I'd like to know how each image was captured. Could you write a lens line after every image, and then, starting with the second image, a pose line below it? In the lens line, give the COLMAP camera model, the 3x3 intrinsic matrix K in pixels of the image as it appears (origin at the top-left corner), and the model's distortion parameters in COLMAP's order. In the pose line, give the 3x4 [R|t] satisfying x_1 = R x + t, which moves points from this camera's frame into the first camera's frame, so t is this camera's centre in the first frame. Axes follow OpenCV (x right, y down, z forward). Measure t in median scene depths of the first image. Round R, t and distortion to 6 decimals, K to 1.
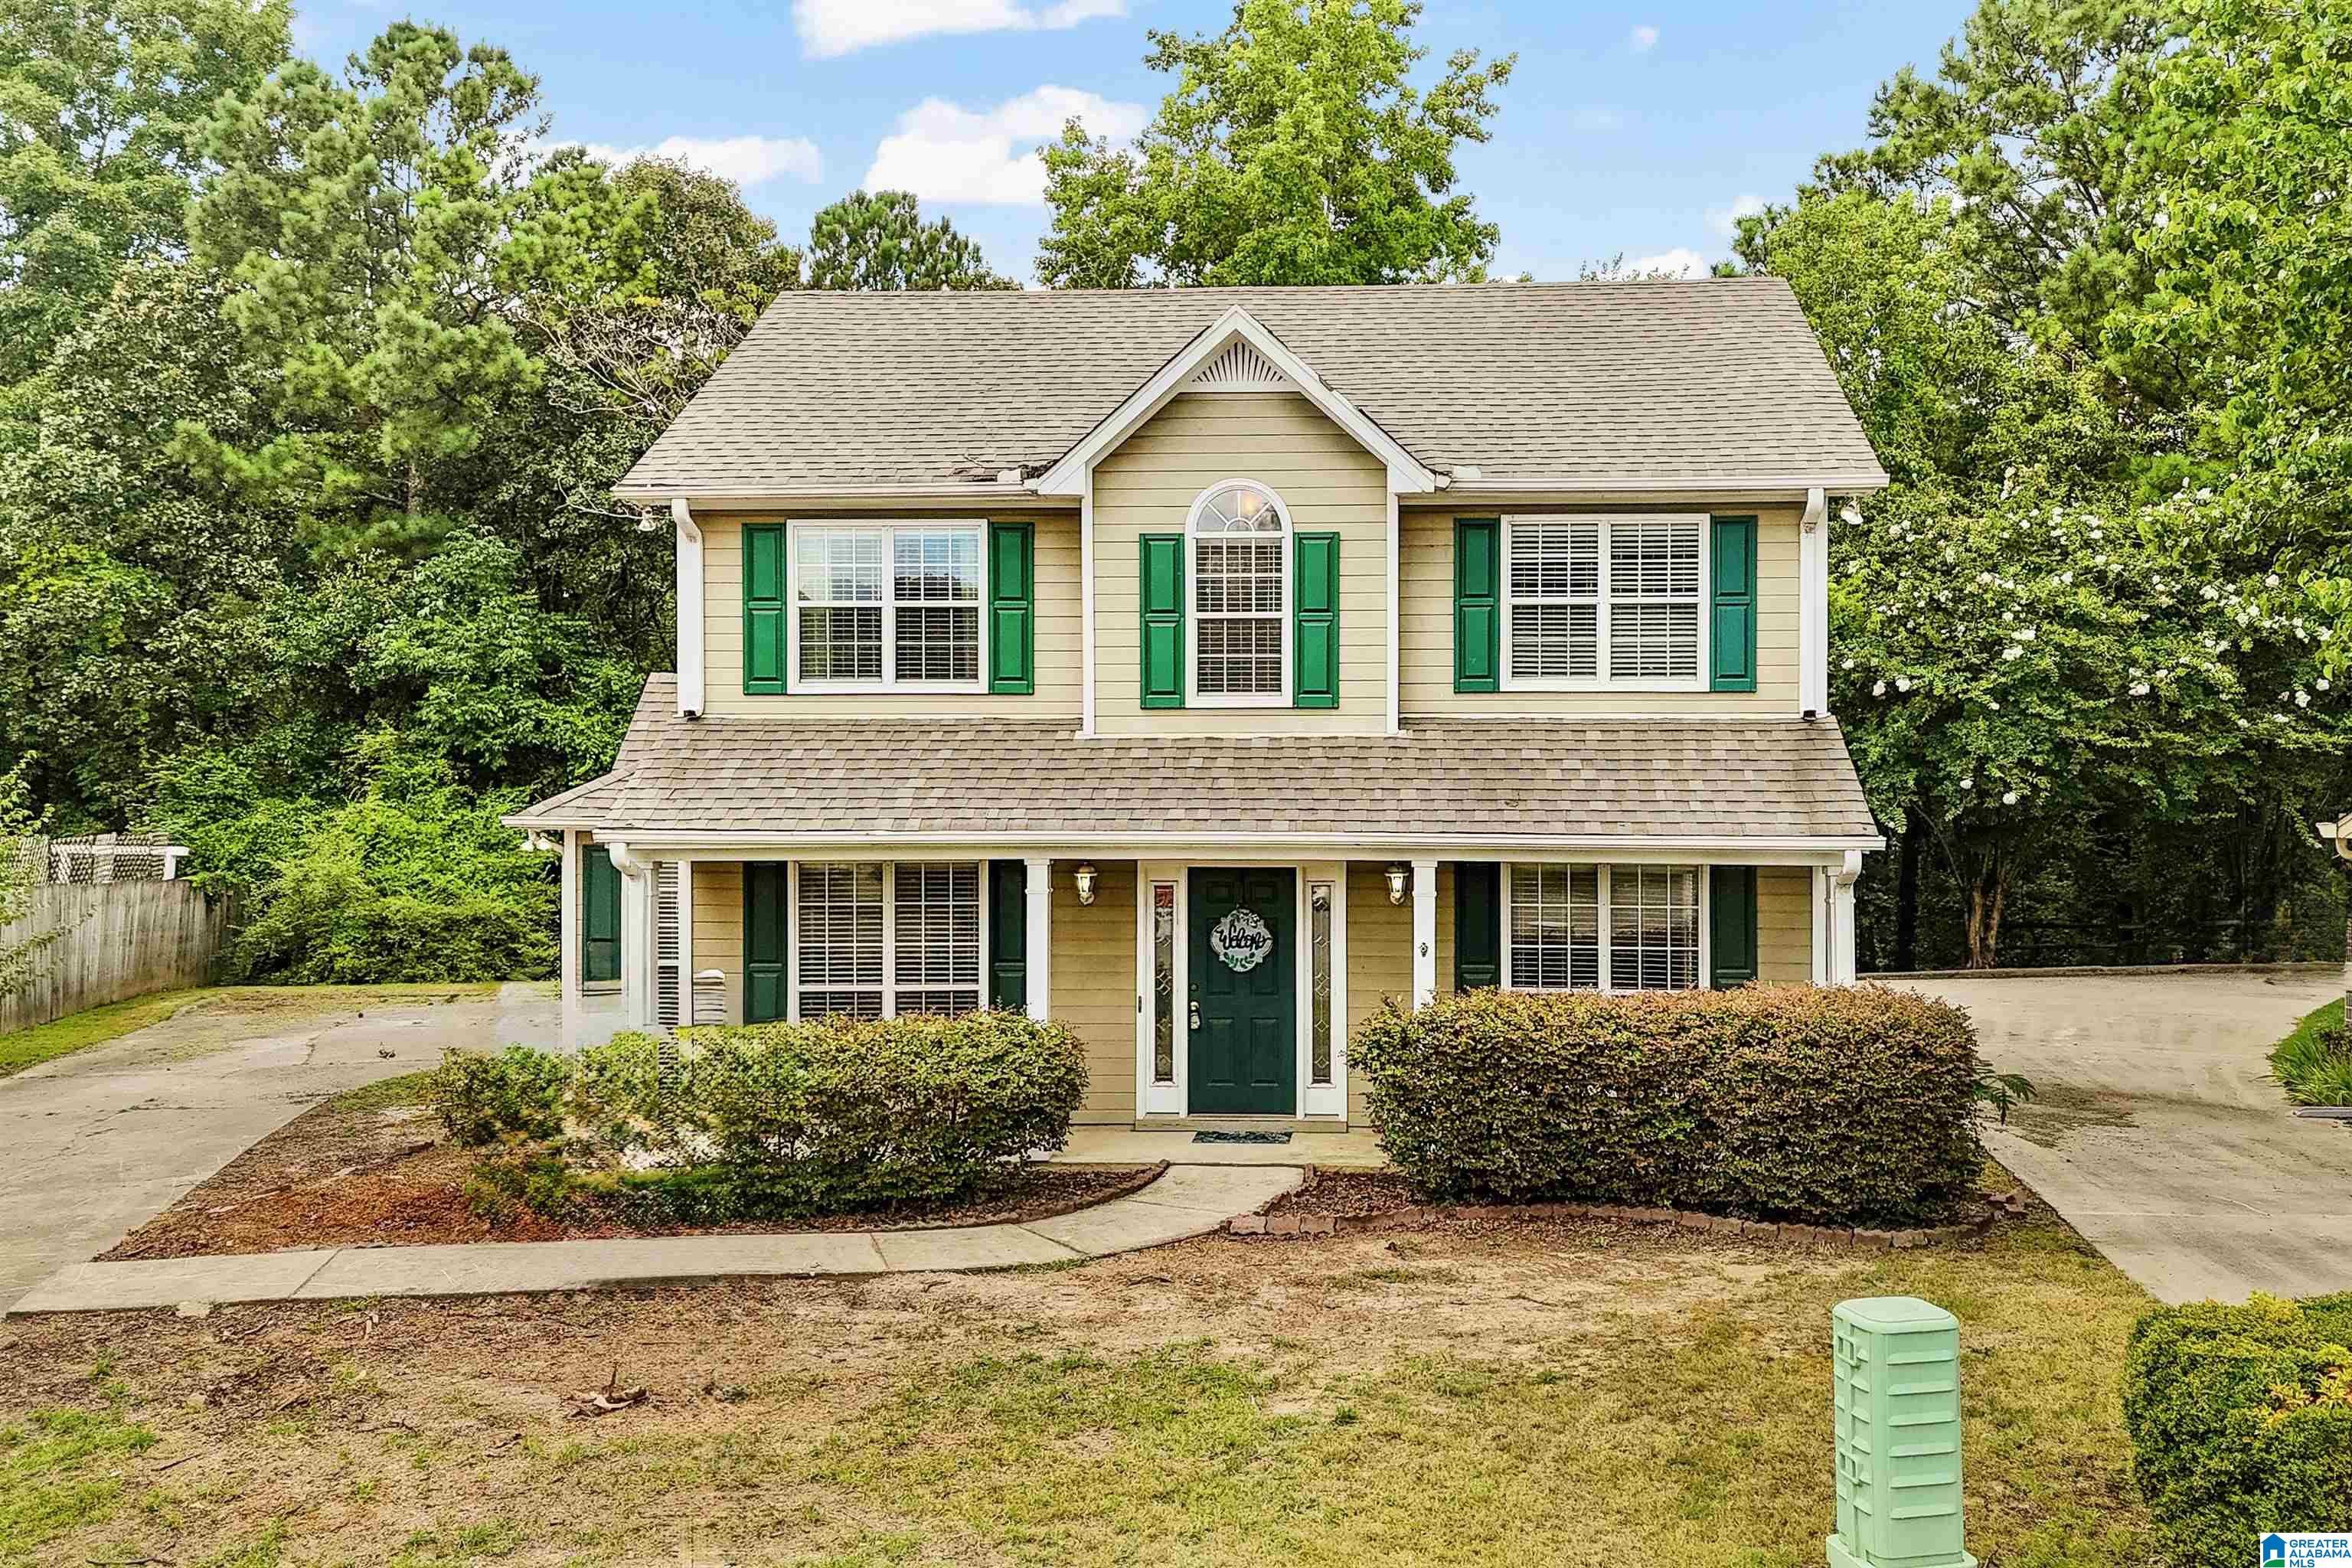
lens RADIAL K [[1622.5, 0, 1176.0], [0, 1622.5, 784.0], [0, 0, 1]] dist [0.050132, -0.048826]
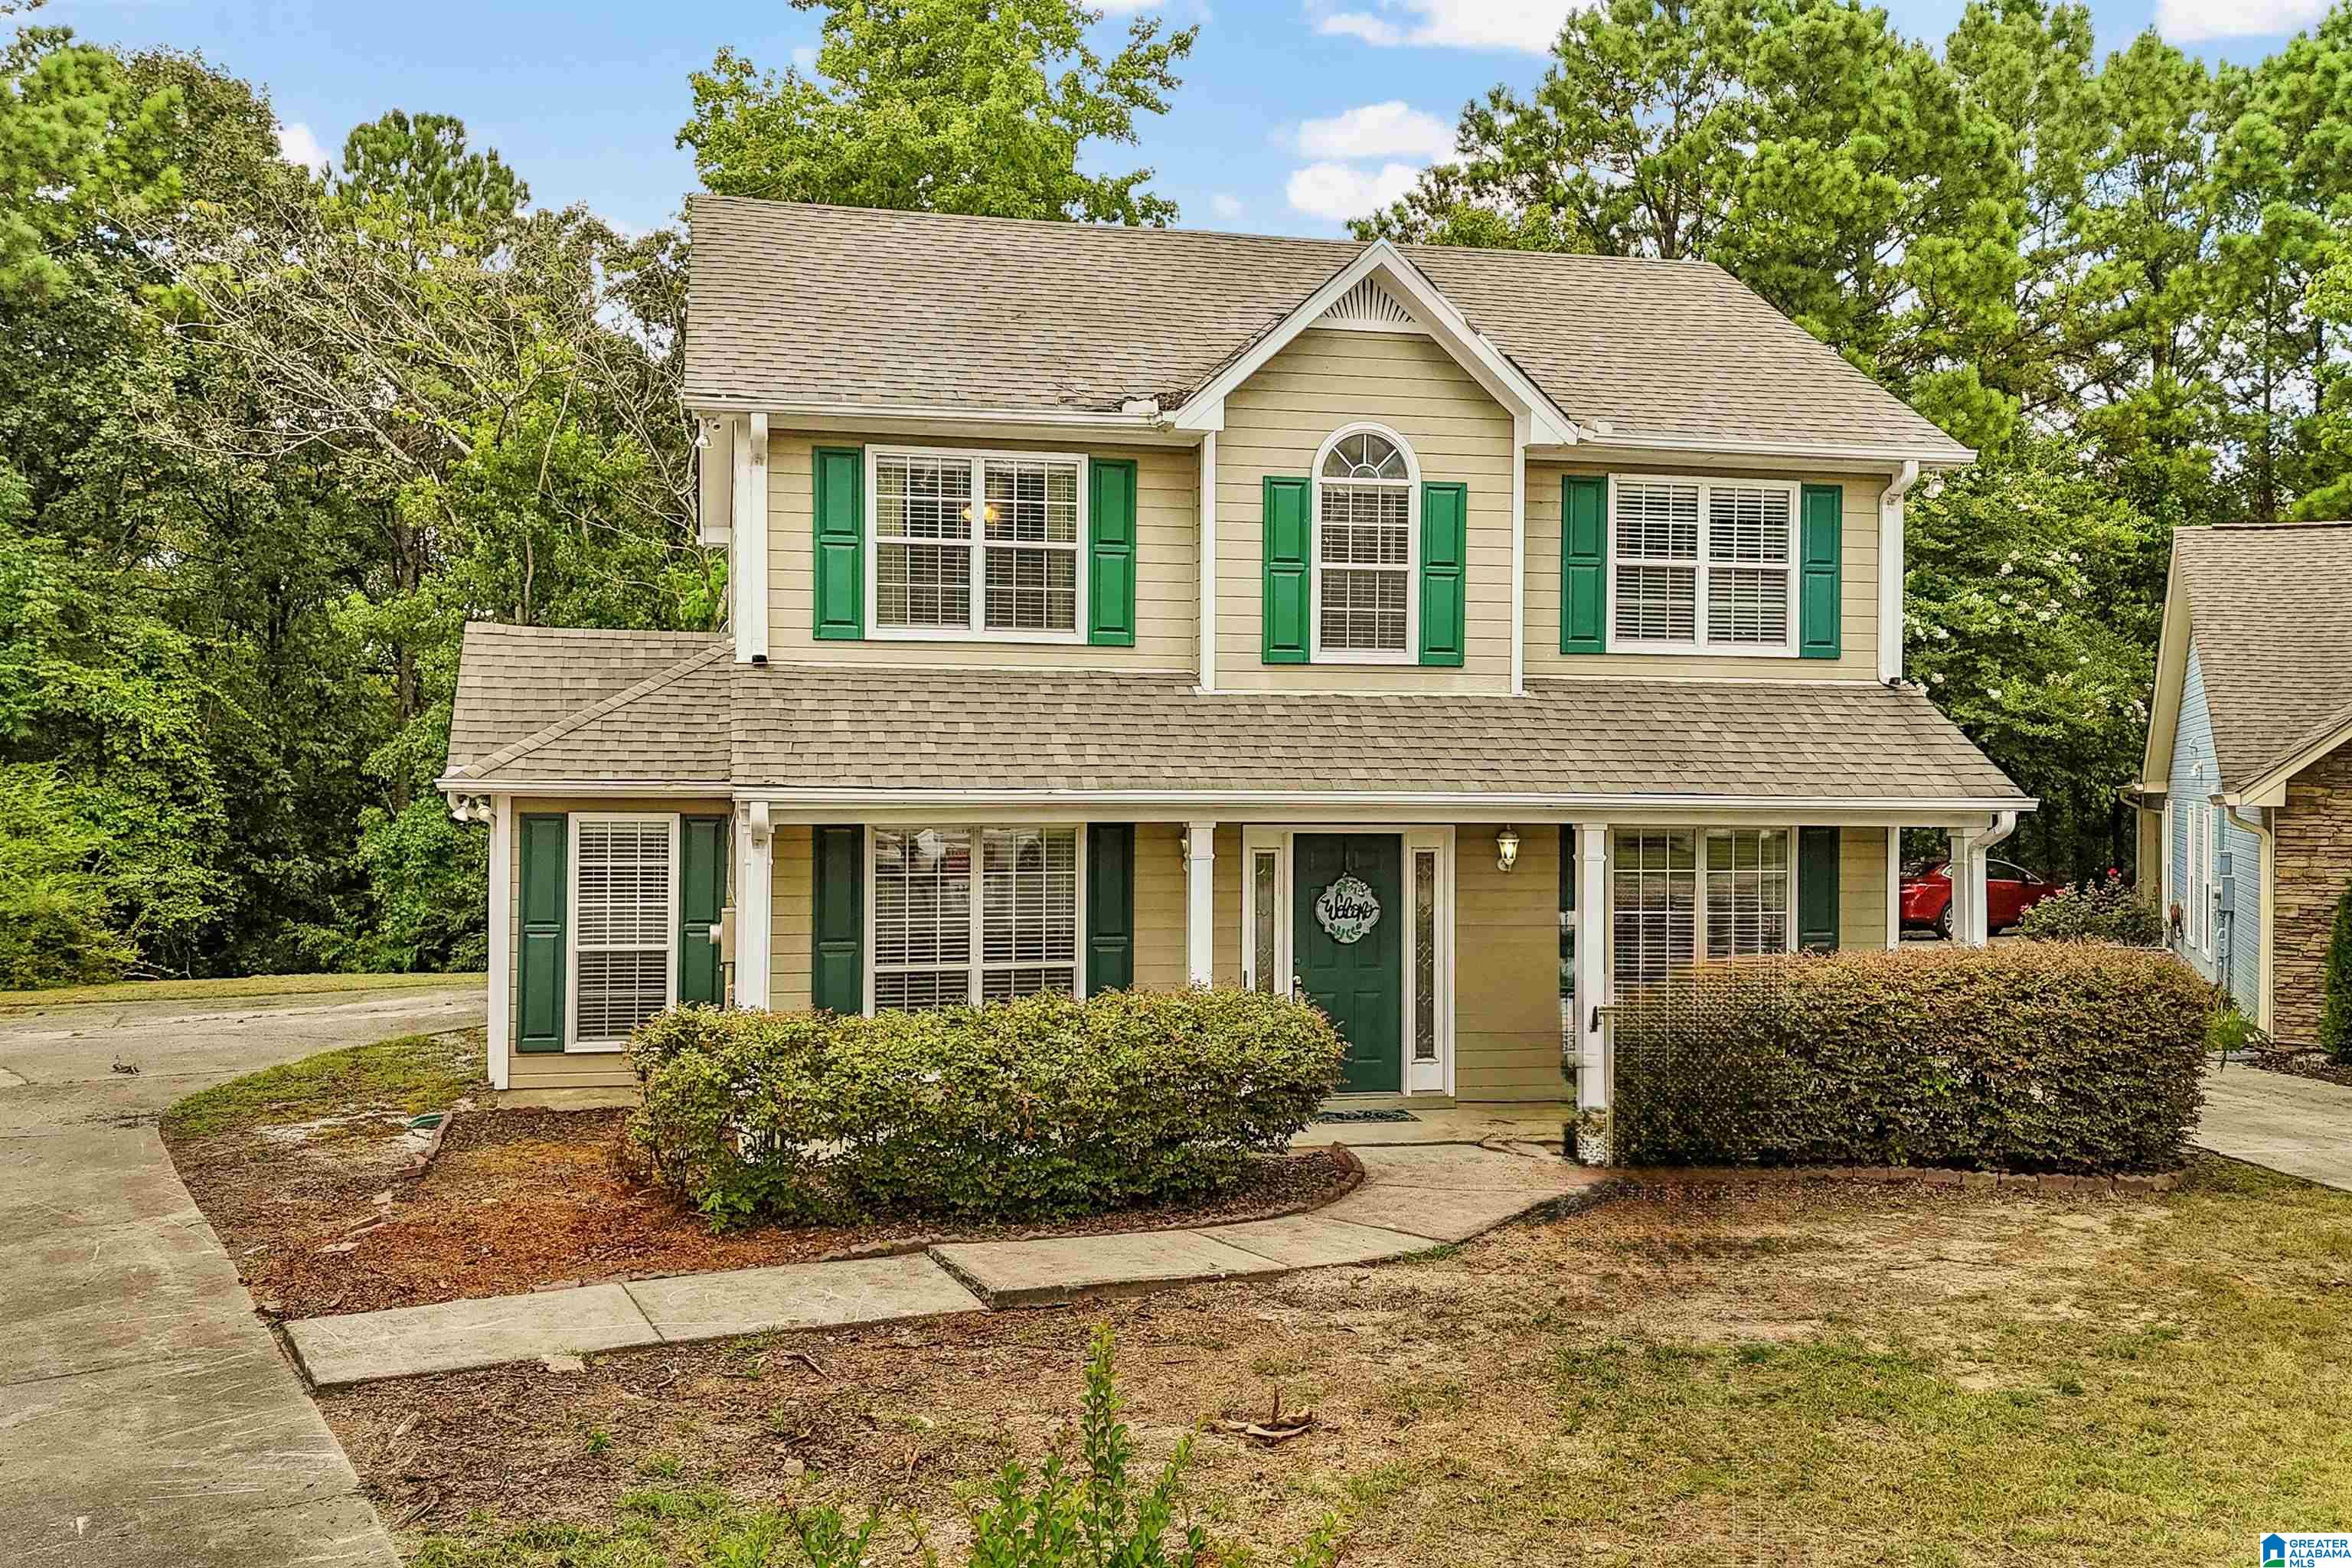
lens RADIAL K [[1663.1, 0, 1176.0], [0, 1663.1, 784.0], [0, 0, 1]] dist [0.062460, -0.068471]
pose [[0.975577, 0.003730, 0.219624, -0.277268], [-0.006005, 0.999935, 0.009691, 0.013846], [-0.219574, -0.010774, 0.975536, 0.072307]]
